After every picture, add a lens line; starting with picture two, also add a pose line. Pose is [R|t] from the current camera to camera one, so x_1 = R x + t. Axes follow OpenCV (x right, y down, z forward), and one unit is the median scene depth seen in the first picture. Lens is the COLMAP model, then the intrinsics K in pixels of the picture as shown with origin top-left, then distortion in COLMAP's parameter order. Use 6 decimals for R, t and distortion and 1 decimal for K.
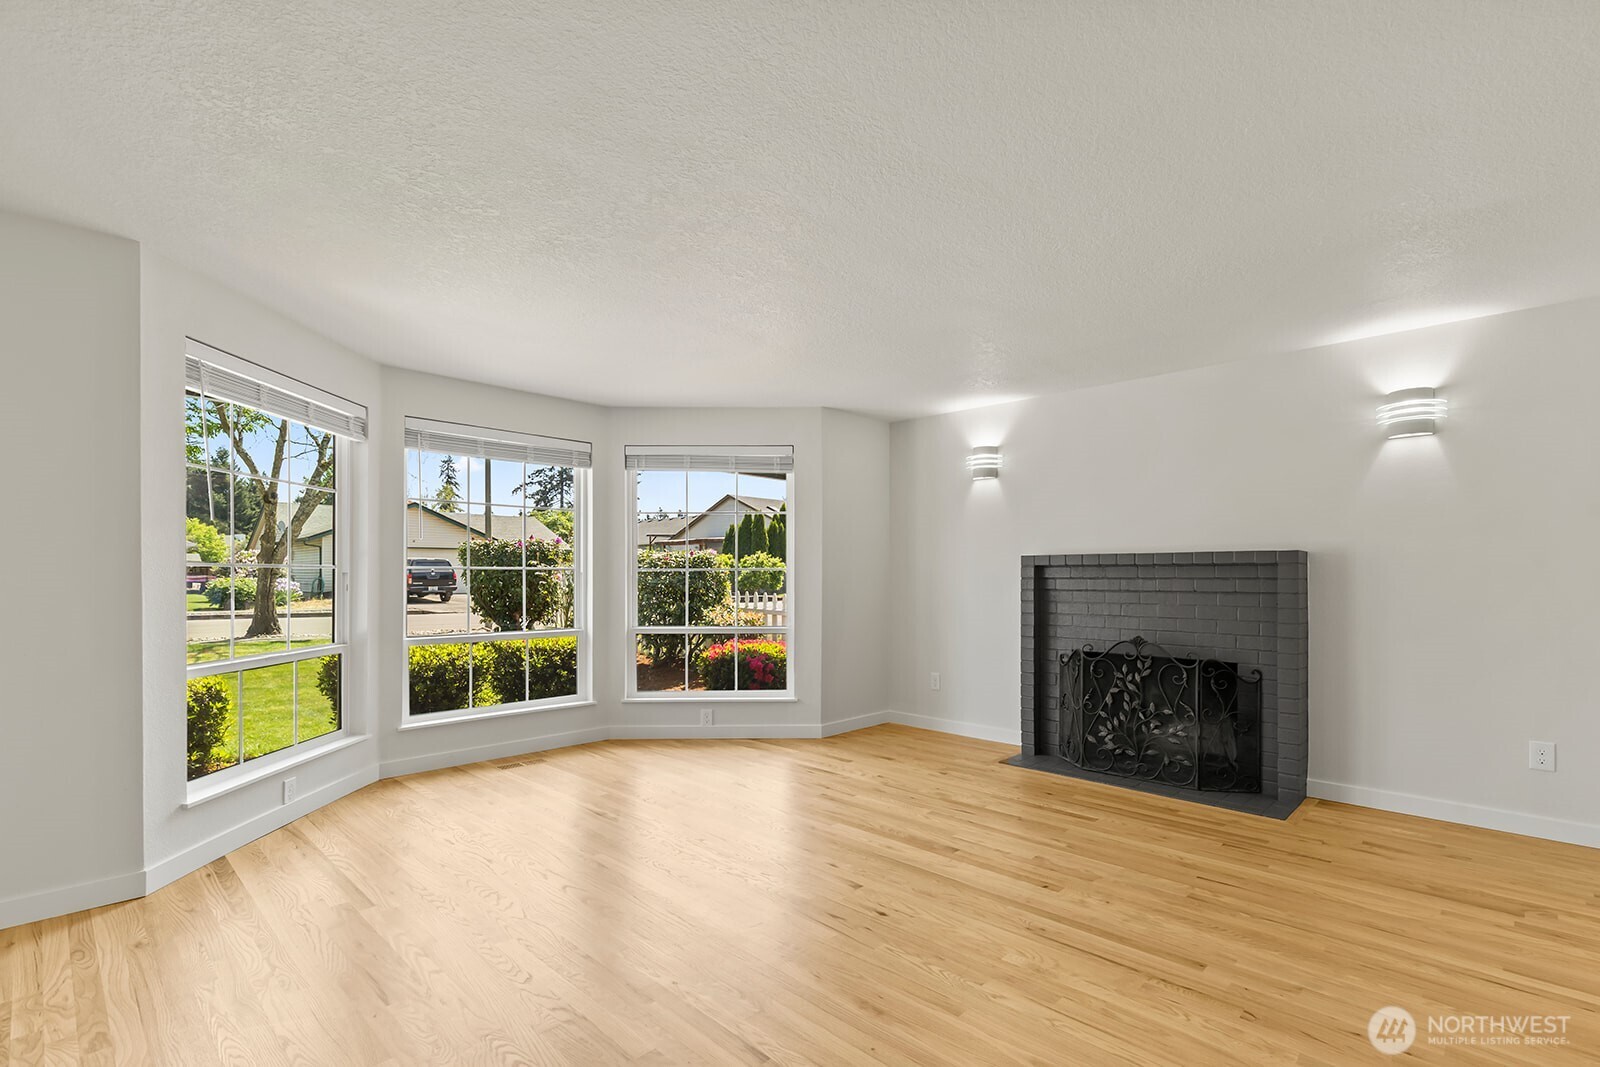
lens RADIAL K [[725.2, 0, 796.1], [0, 725.2, 591.2], [0, 0, 1]] dist [0.003446, -0.000096]
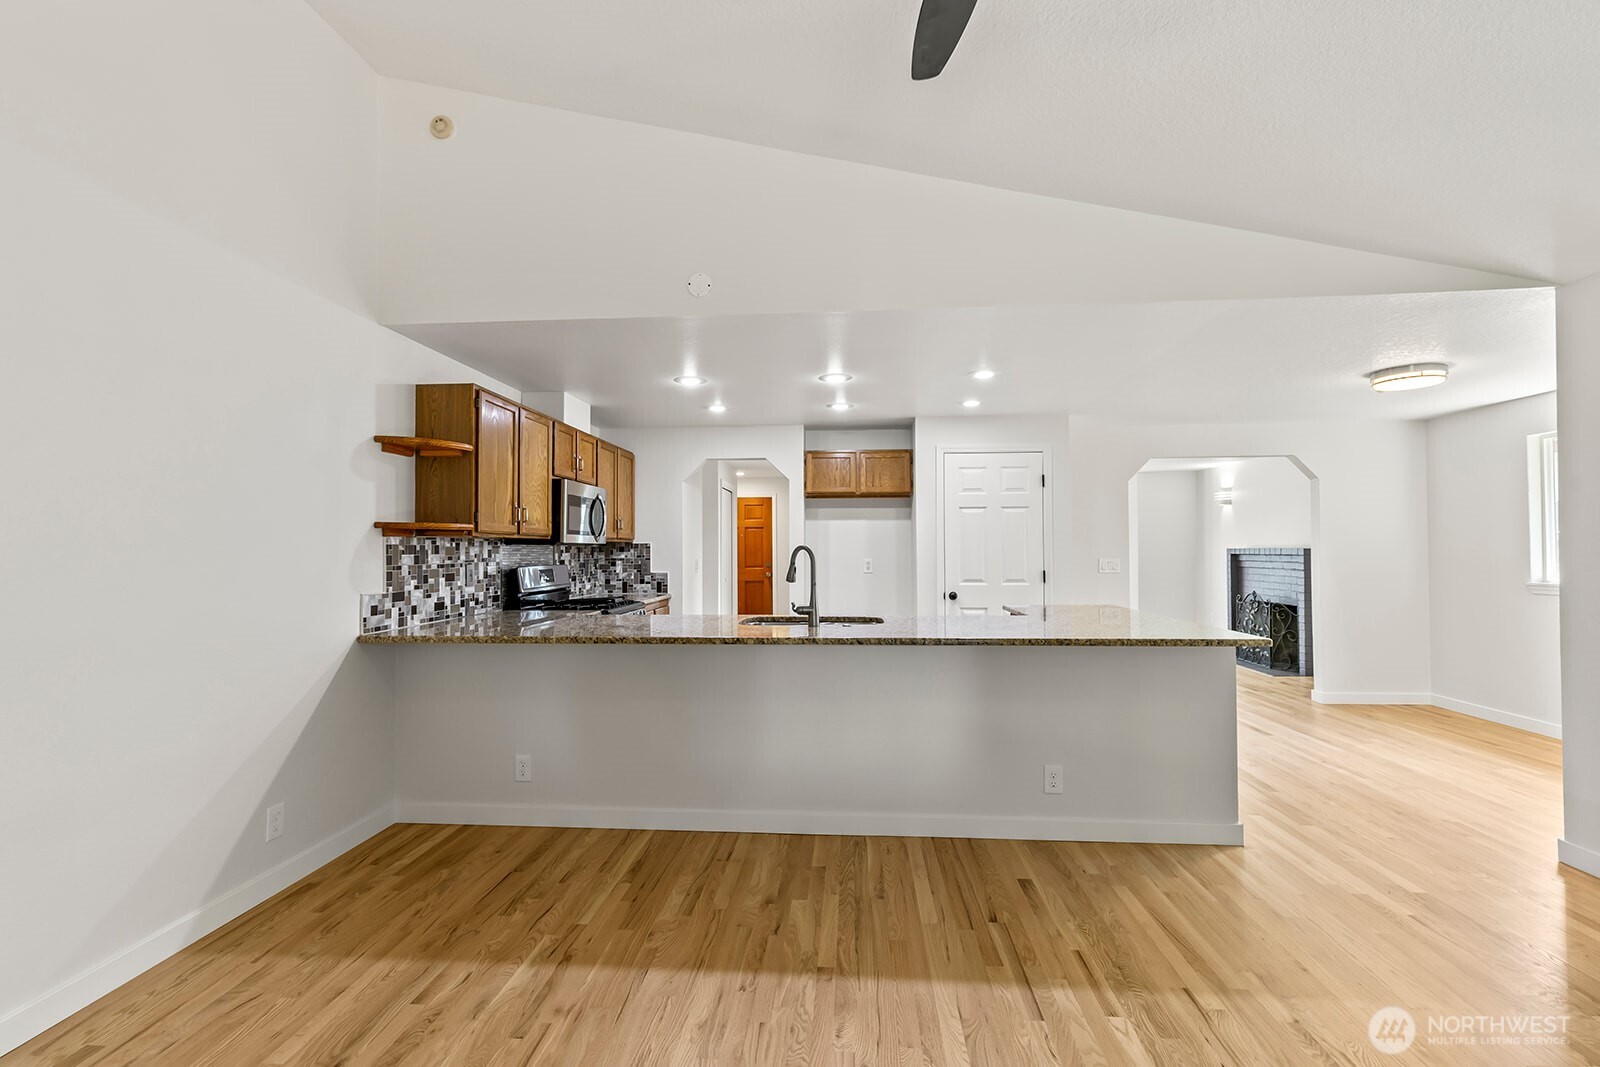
lens RADIAL K [[725.2, 0, 798.5], [0, 725.2, 536.5], [0, 0, 1]] dist [0.003446, -0.000096]
pose [[0.651658, -0.018026, -0.758298, 1.055463], [-0.009489, 0.999446, -0.031913, -0.009792], [0.758453, 0.027992, 0.651126, -1.113504]]
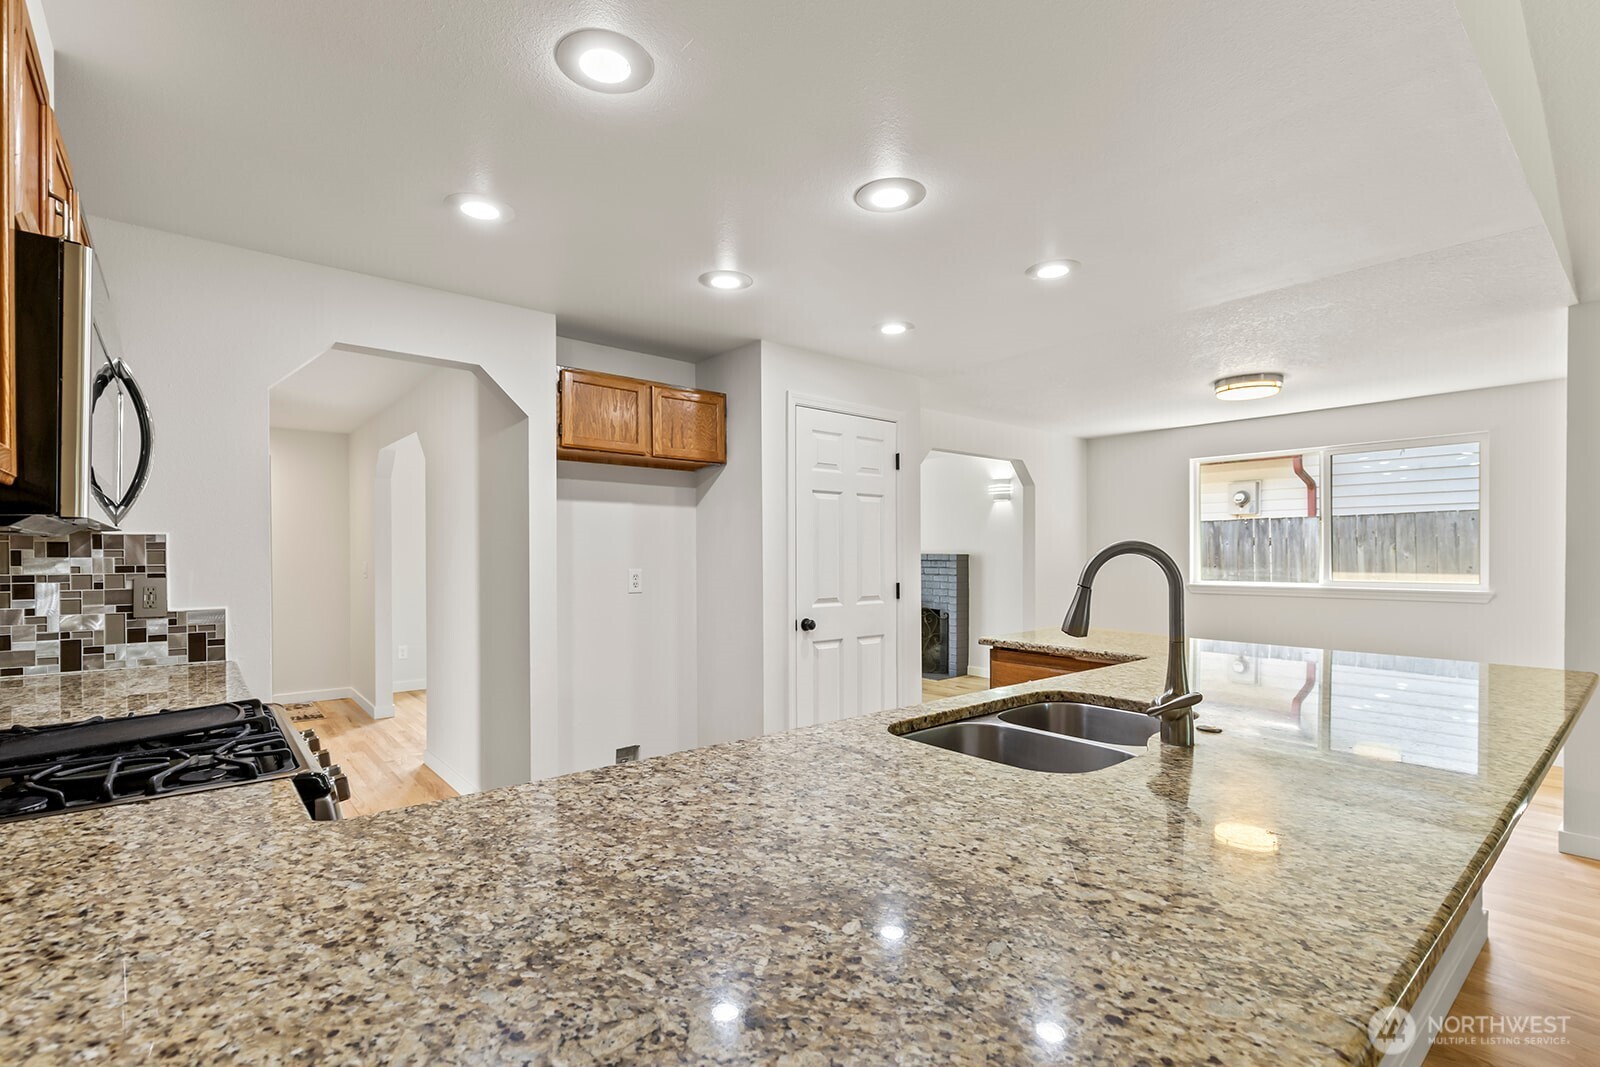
lens RADIAL K [[725.2, 0, 786.8], [0, 725.2, 547.3], [0, 0, 1]] dist [0.003446, -0.000096]
pose [[0.995724, -0.002686, -0.092340, 0.326470], [0.000114, 0.999612, -0.027857, -0.014099], [0.092379, 0.027728, 0.995338, -0.913283]]
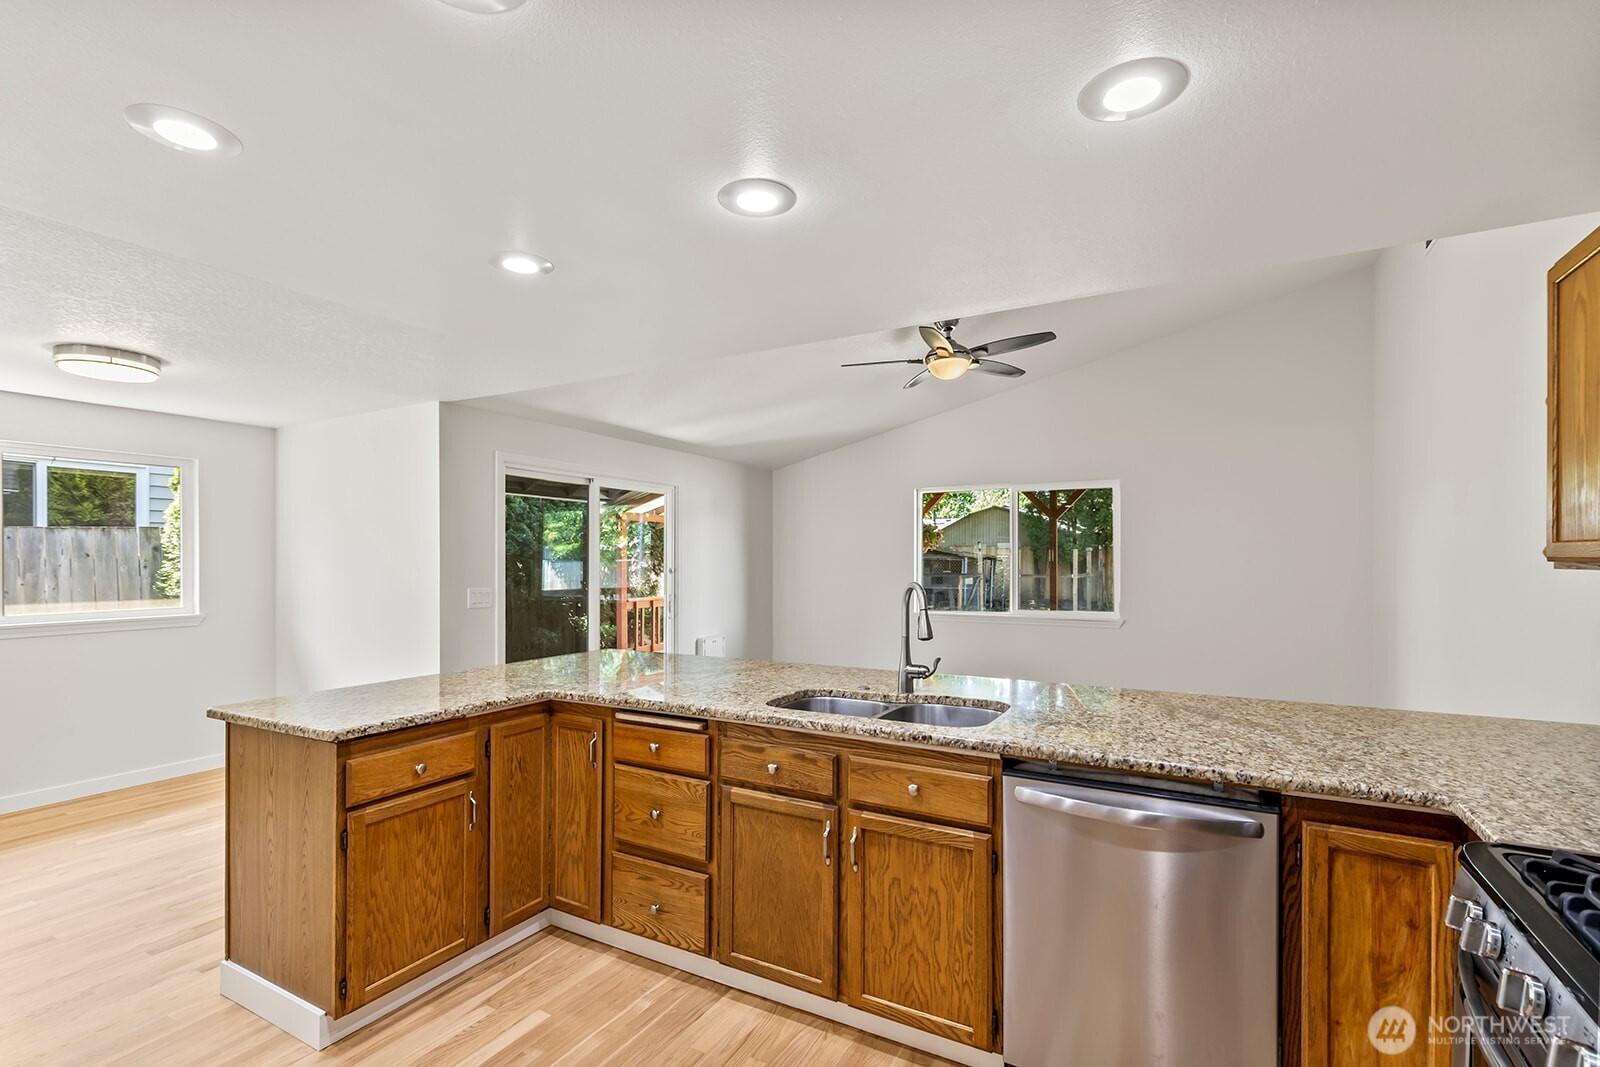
lens RADIAL K [[725.2, 0, 797.8], [0, 725.2, 555.6], [0, 0, 1]] dist [0.003446, -0.000096]
pose [[-0.280661, 0.004853, 0.959795, -0.058940], [0.020568, 0.999788, 0.000959, -0.048634], [-0.959587, 0.020011, -0.280701, -0.347072]]
